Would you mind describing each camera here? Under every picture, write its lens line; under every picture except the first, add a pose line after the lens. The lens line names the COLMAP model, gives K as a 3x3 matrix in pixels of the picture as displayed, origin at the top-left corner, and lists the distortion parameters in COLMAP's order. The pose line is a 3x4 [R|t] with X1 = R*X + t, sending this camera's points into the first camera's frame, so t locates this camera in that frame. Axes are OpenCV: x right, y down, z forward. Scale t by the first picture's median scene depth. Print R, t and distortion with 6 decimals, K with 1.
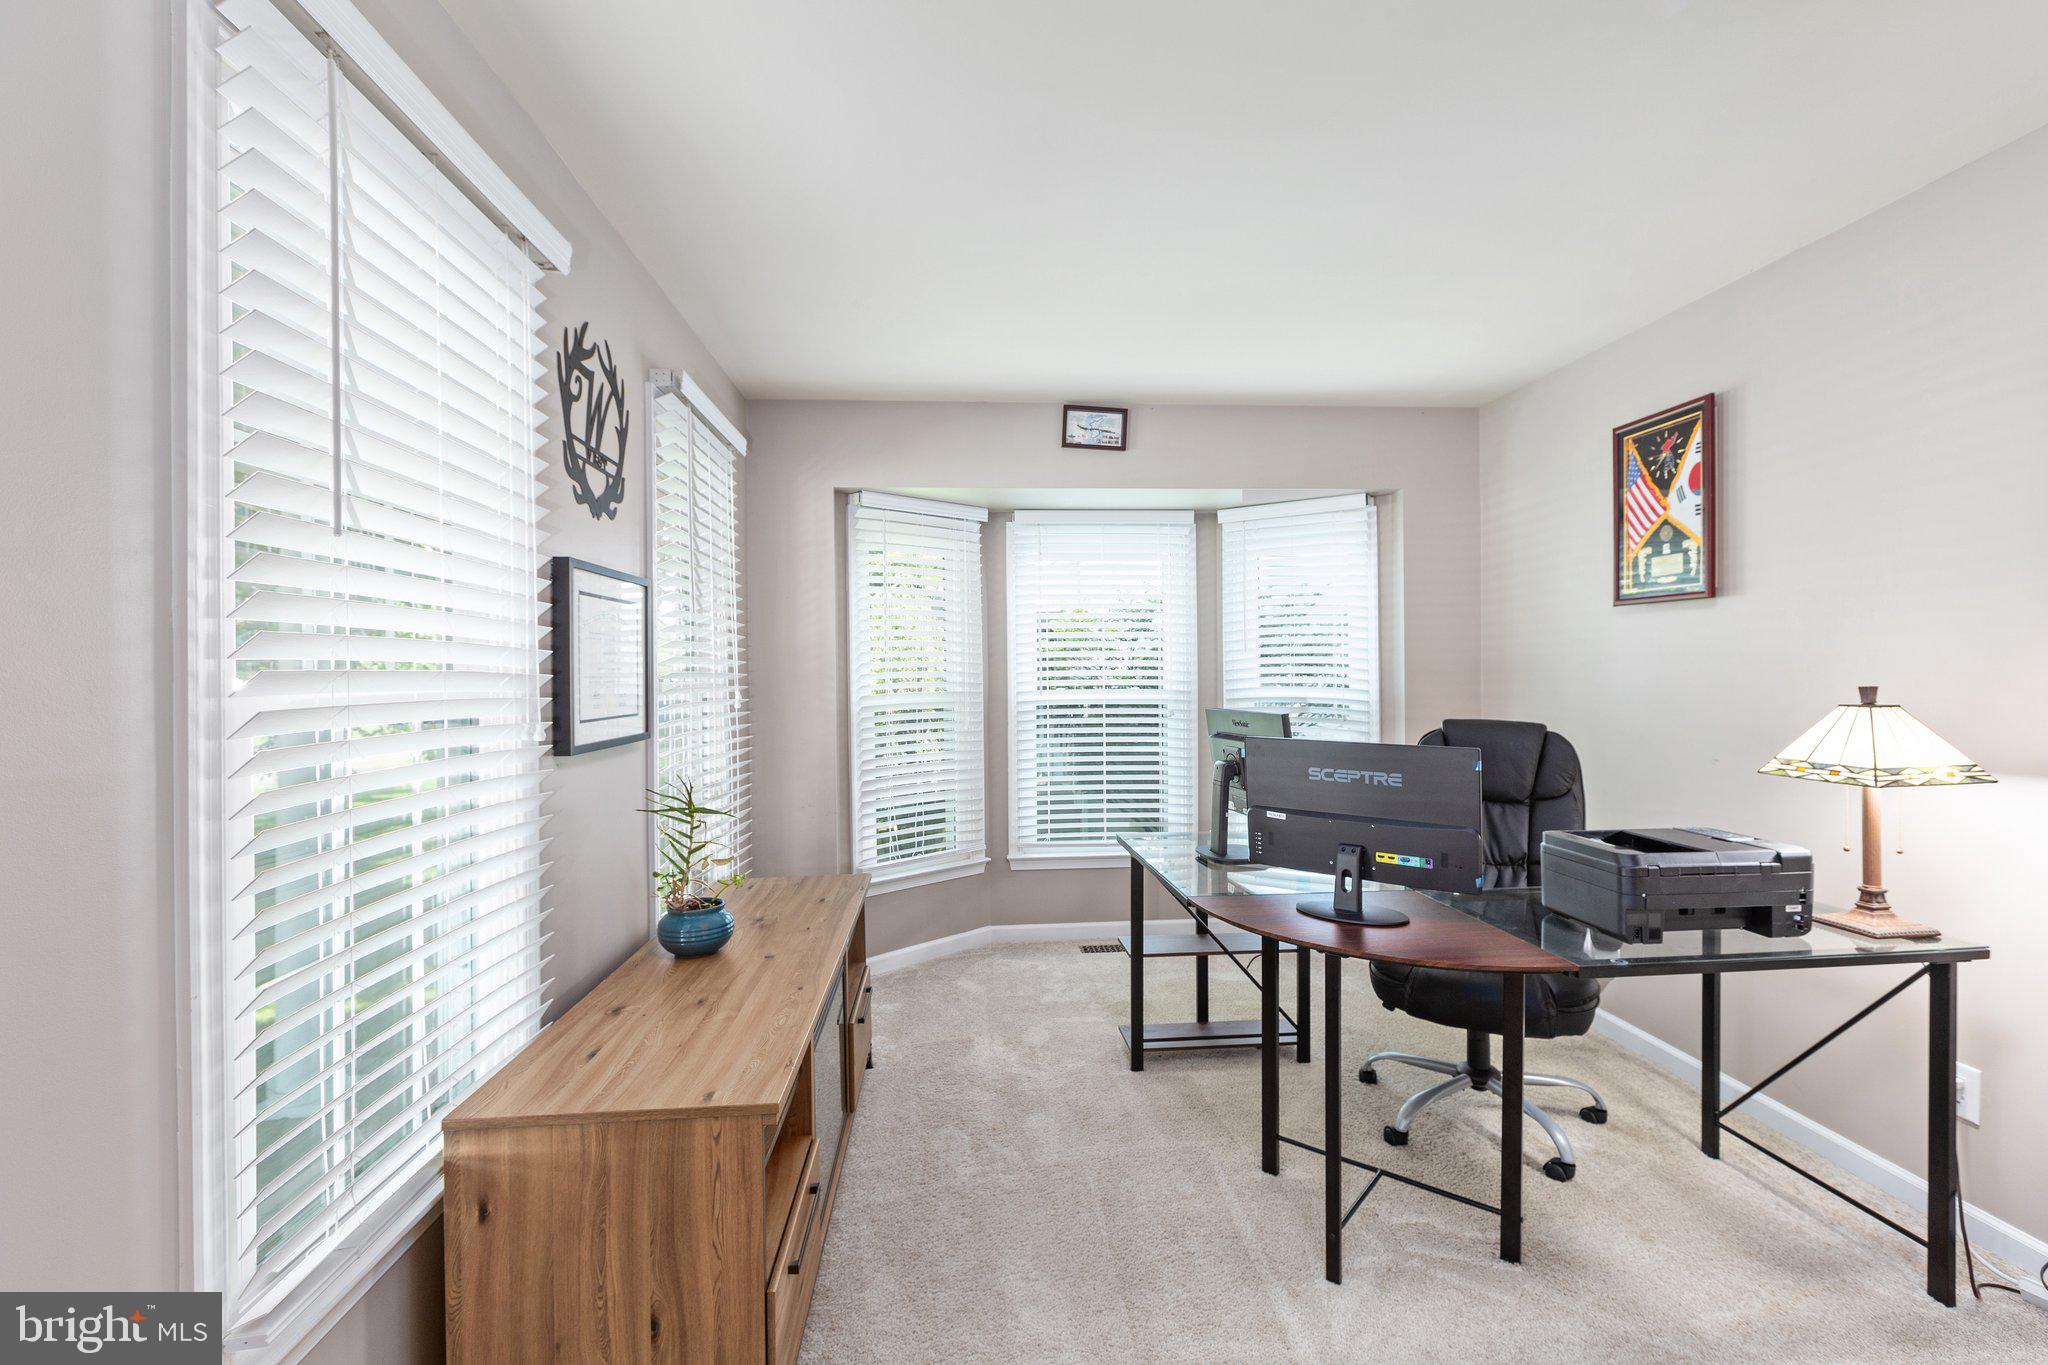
lens RADIAL K [[922.6, 0, 1031.2], [0, 922.6, 675.0], [0, 0, 1]] dist [-0.004709, -0.000757]
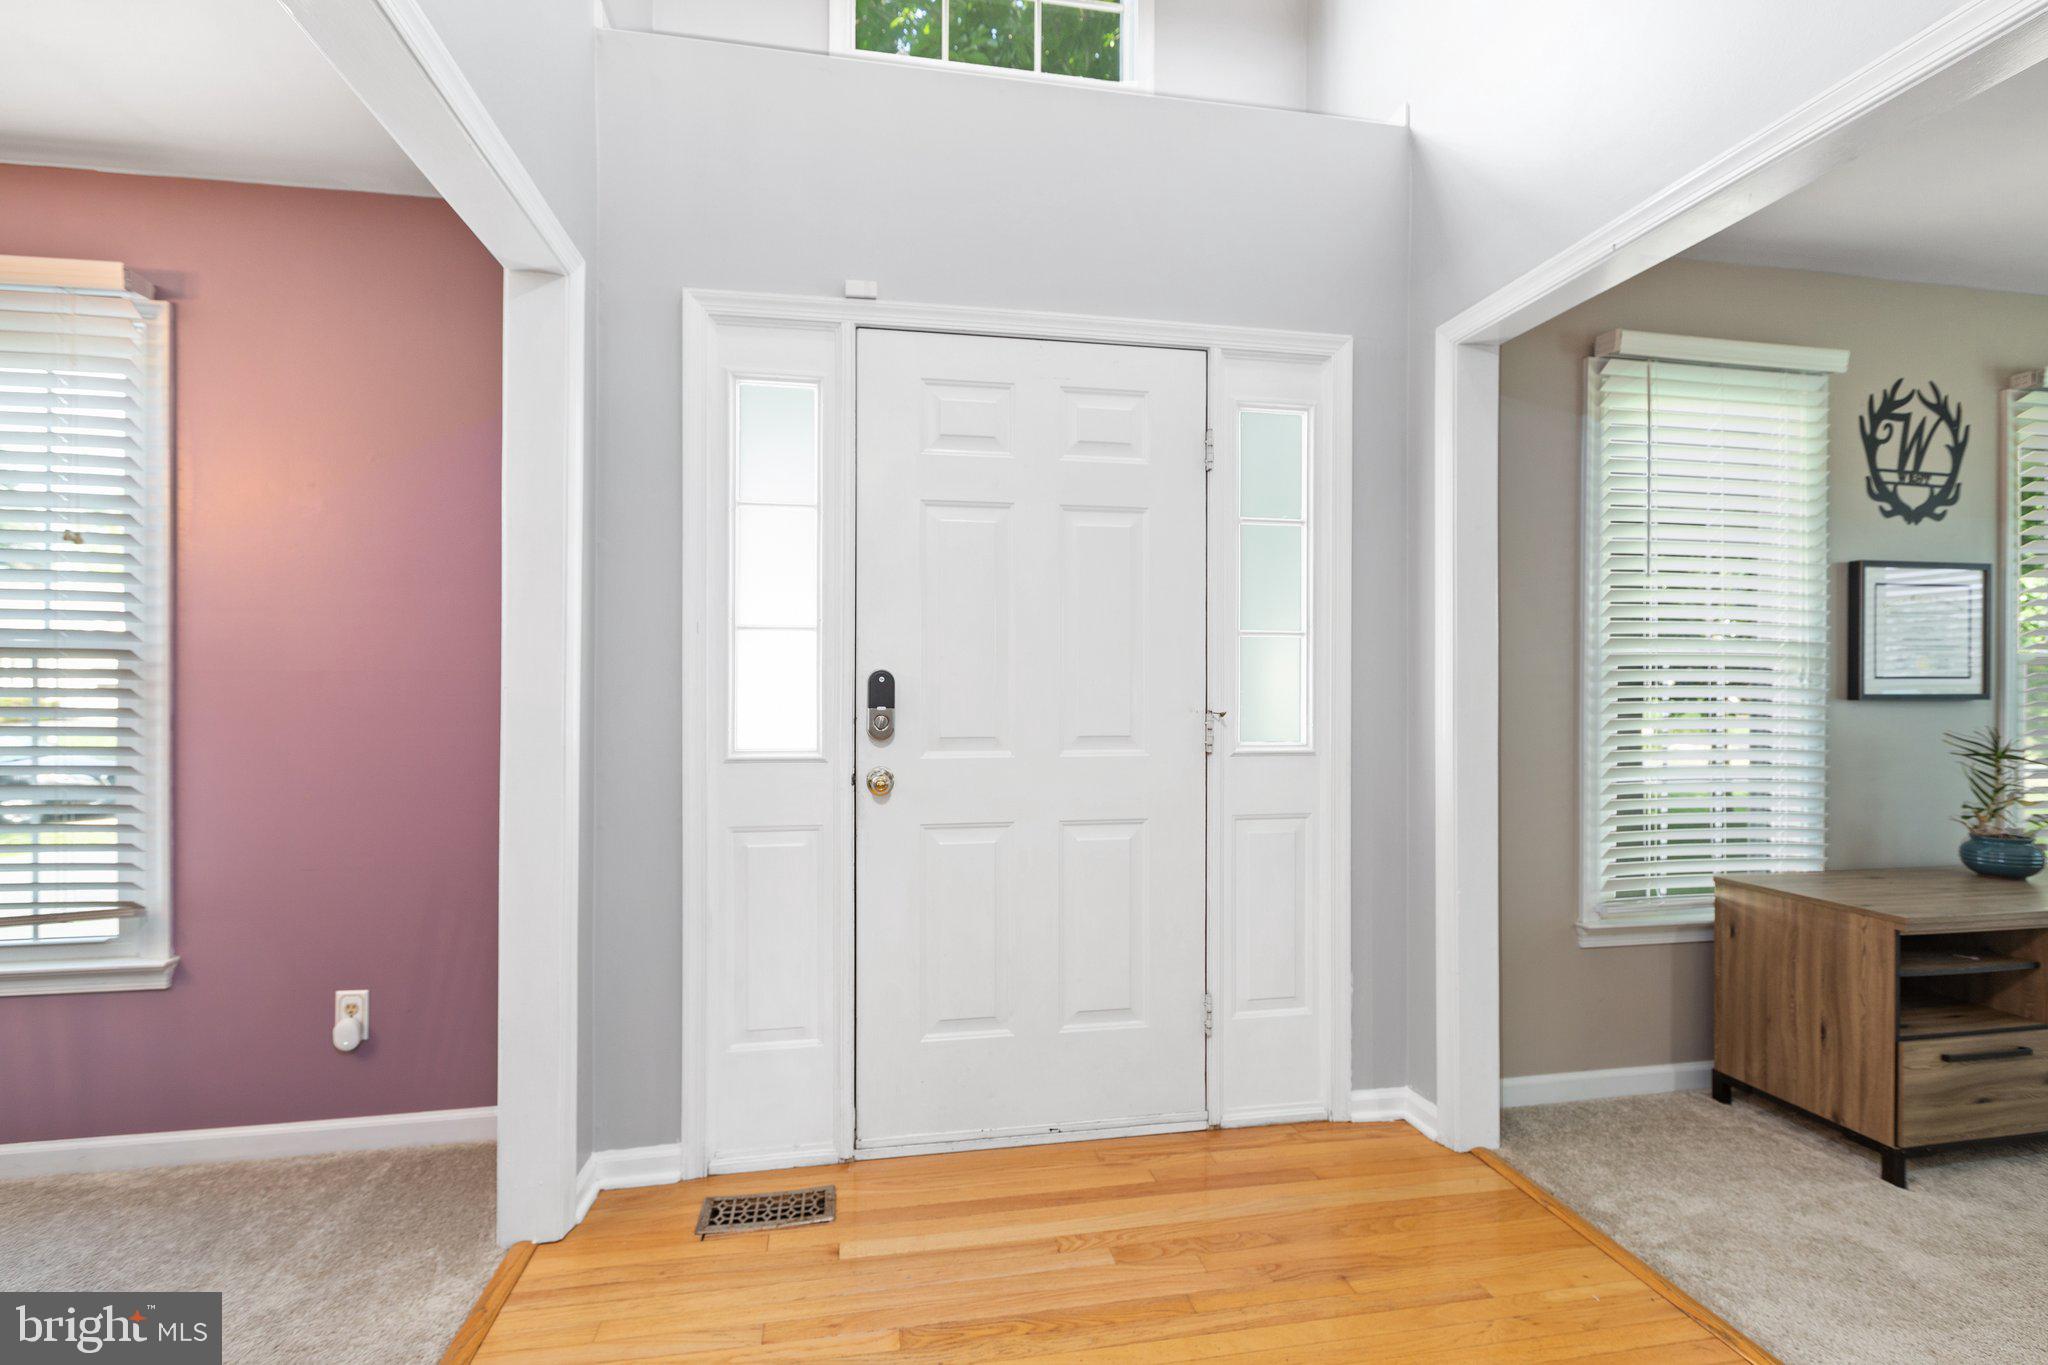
lens RADIAL K [[922.6, 0, 1033.5], [0, 922.6, 675.7], [0, 0, 1]] dist [-0.004709, -0.000757]
pose [[0.121695, 0.013327, -0.992478, 0.750829], [-0.007214, 0.999895, 0.012542, 0.041195], [0.992541, 0.005634, 0.121778, -0.440138]]
